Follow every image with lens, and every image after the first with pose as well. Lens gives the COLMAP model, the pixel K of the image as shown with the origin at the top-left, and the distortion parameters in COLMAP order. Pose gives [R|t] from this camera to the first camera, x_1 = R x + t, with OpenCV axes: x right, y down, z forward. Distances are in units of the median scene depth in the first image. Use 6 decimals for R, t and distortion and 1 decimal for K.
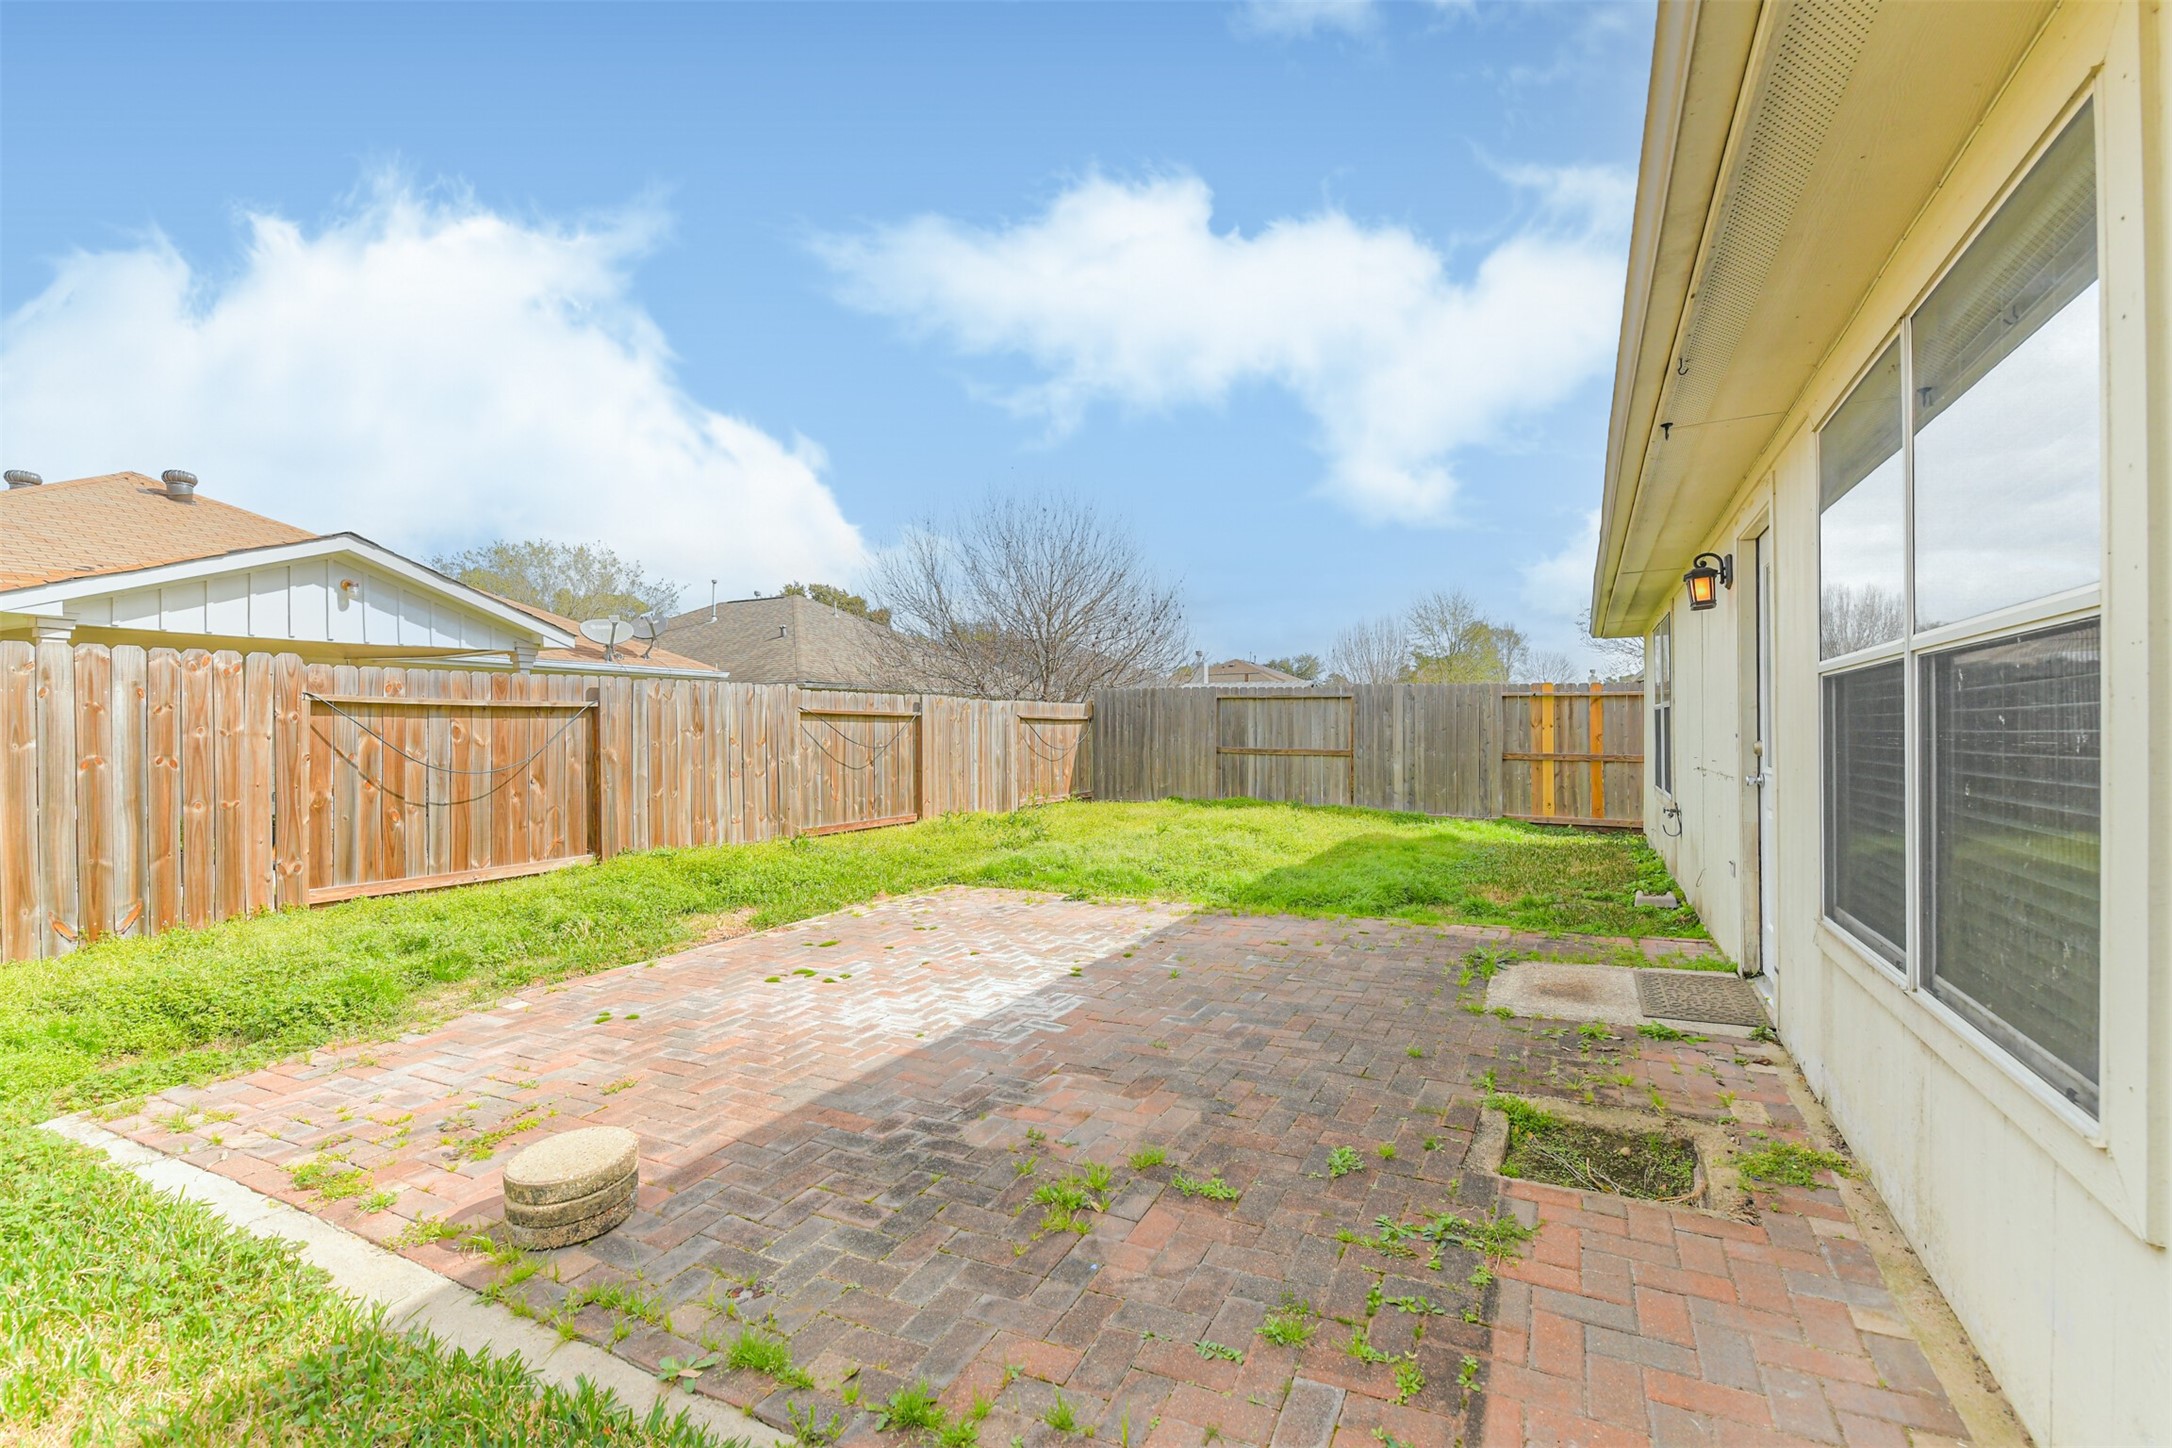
lens RADIAL K [[929.2, 0, 1089.7], [0, 929.2, 727.1], [0, 0, 1]] dist [0.022932, -0.008666]
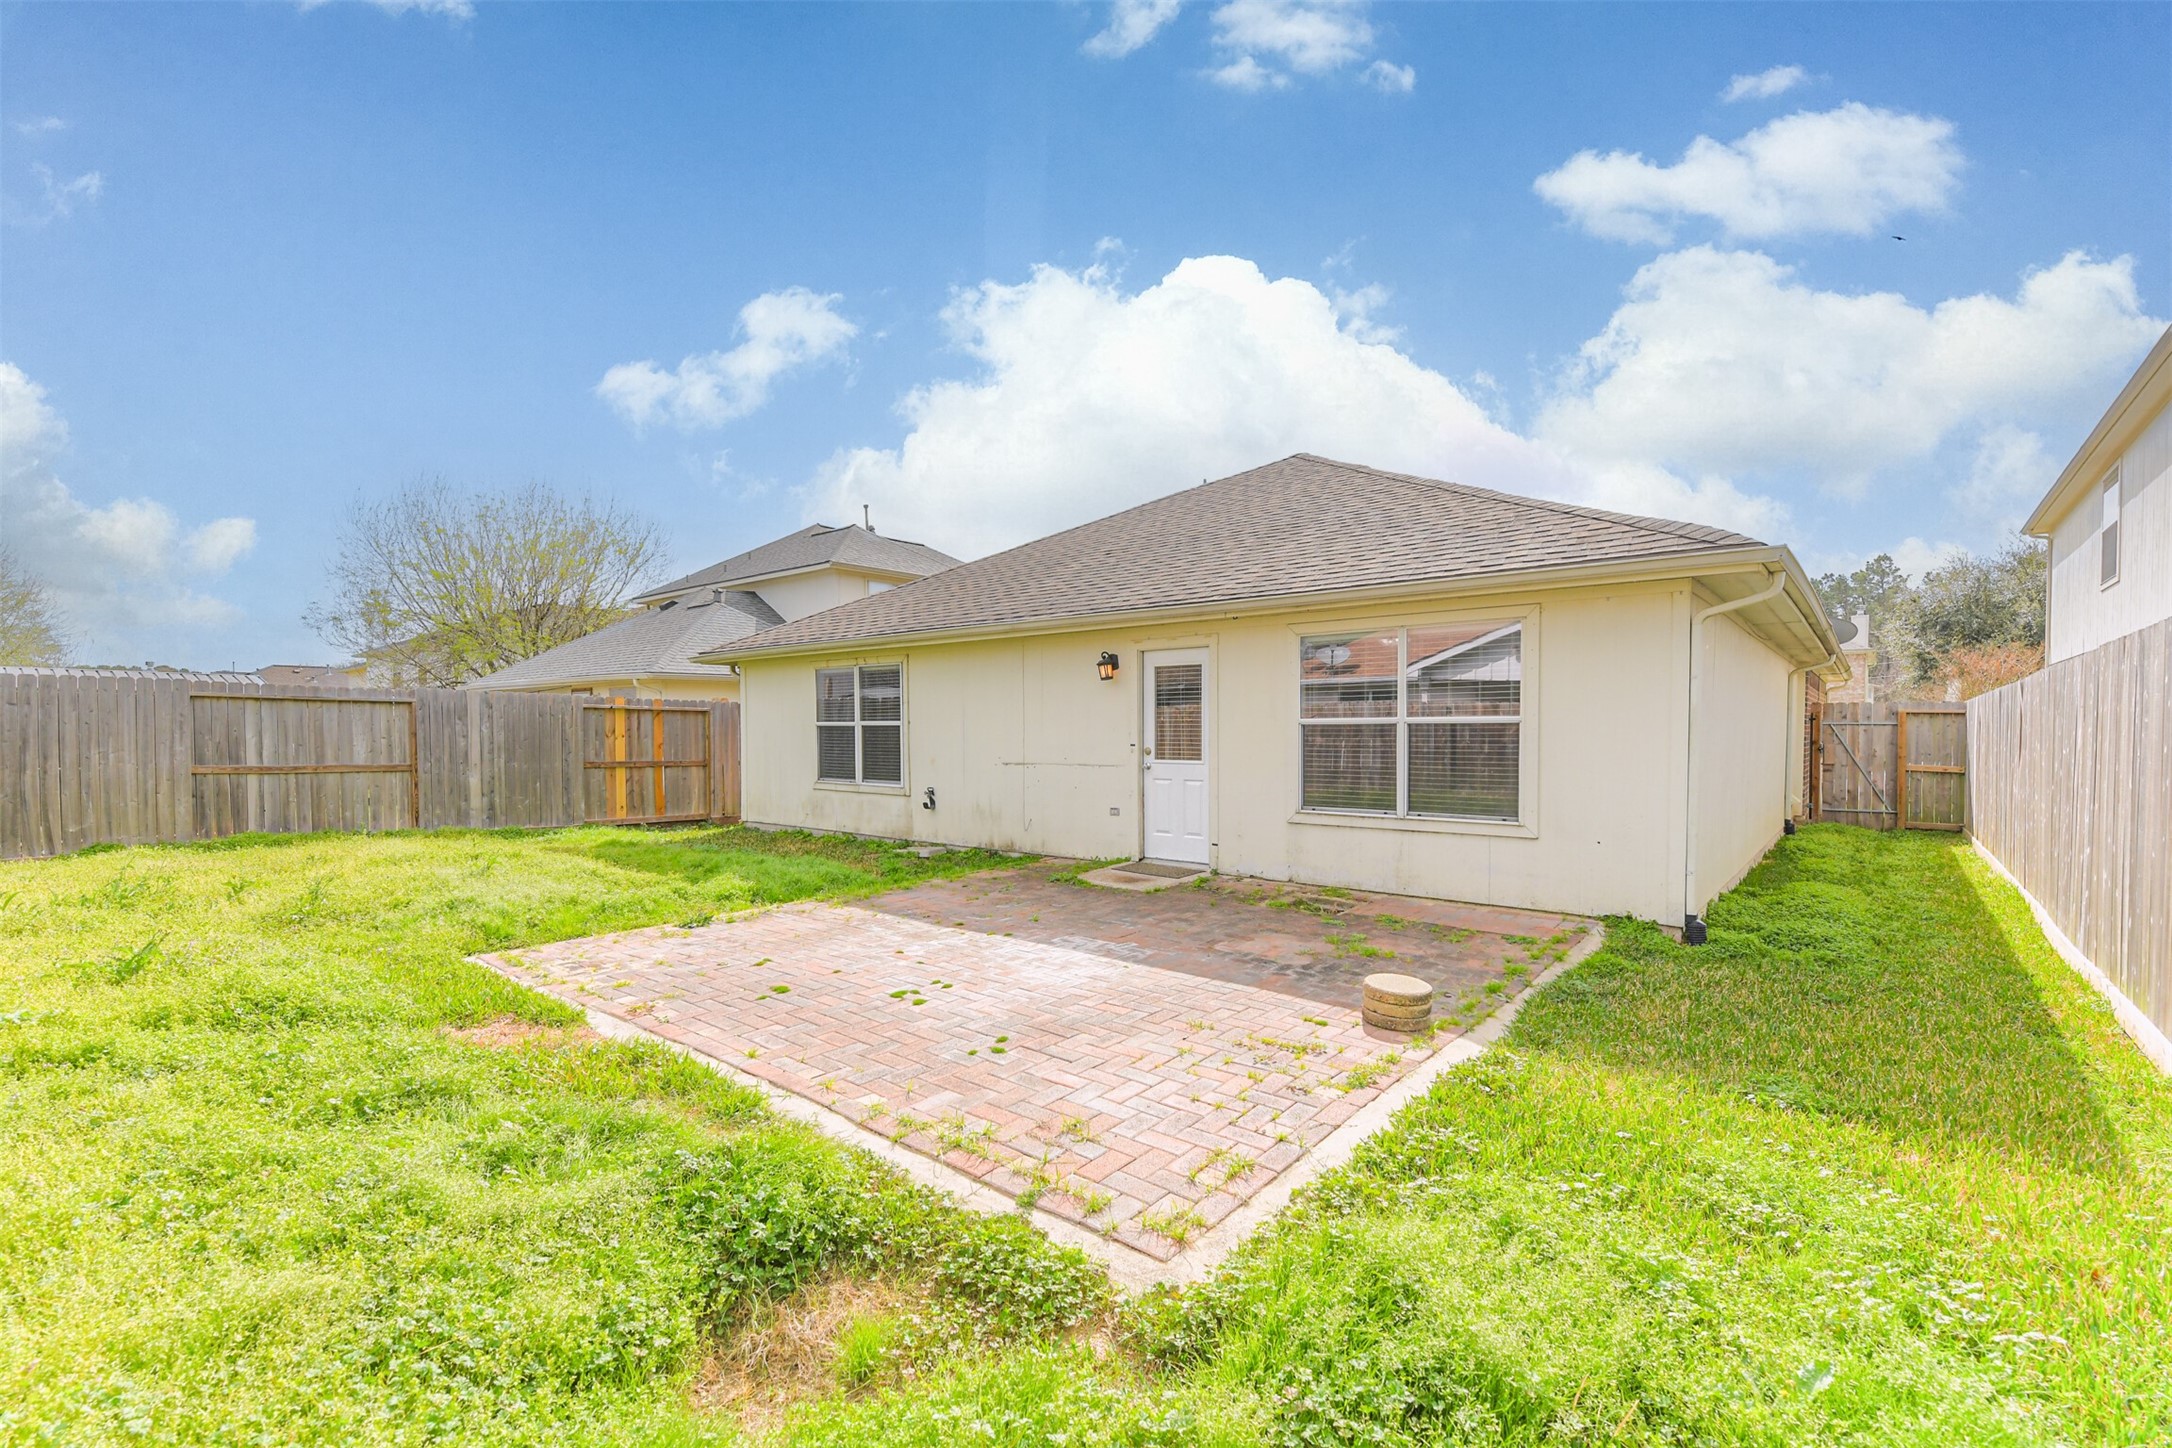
lens RADIAL K [[922.0, 0, 1080.8], [0, 922.0, 719.8], [0, 0, 1]] dist [0.011815, -0.000092]
pose [[0.232882, 0.016983, 0.972357, -0.449523], [-0.002754, 0.999855, -0.016804, -0.003722], [-0.972501, 0.001235, 0.232895, 0.218546]]
